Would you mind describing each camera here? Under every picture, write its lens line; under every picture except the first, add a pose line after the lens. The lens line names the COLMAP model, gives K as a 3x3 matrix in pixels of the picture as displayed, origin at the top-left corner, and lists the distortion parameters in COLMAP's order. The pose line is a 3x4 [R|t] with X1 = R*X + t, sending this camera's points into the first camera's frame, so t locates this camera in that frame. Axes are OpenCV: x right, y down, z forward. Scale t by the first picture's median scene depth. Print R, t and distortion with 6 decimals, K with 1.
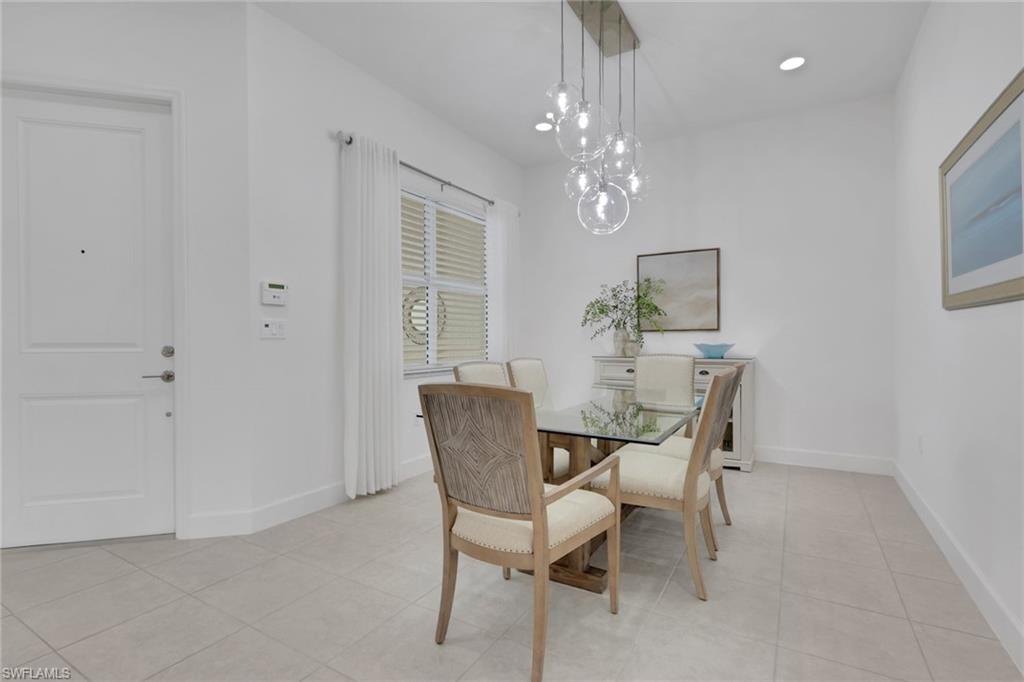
lens RADIAL K [[488.0, 0, 528.5], [0, 488.0, 341.5], [0, 0, 1]] dist [0.000648, 0.000205]
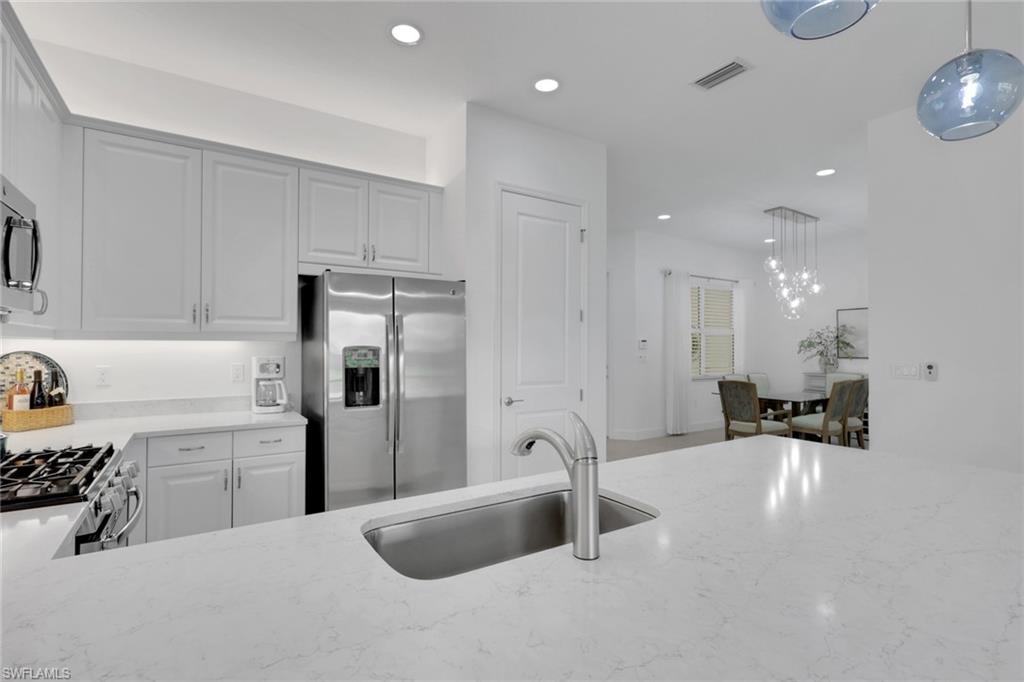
lens RADIAL K [[488.0, 0, 528.5], [0, 488.0, 341.5], [0, 0, 1]] dist [0.000648, 0.000205]
pose [[0.895176, -0.001997, -0.445708, 0.044618], [-0.007362, 0.999787, -0.019264, -0.048466], [0.445652, 0.020526, 0.894971, -1.171827]]
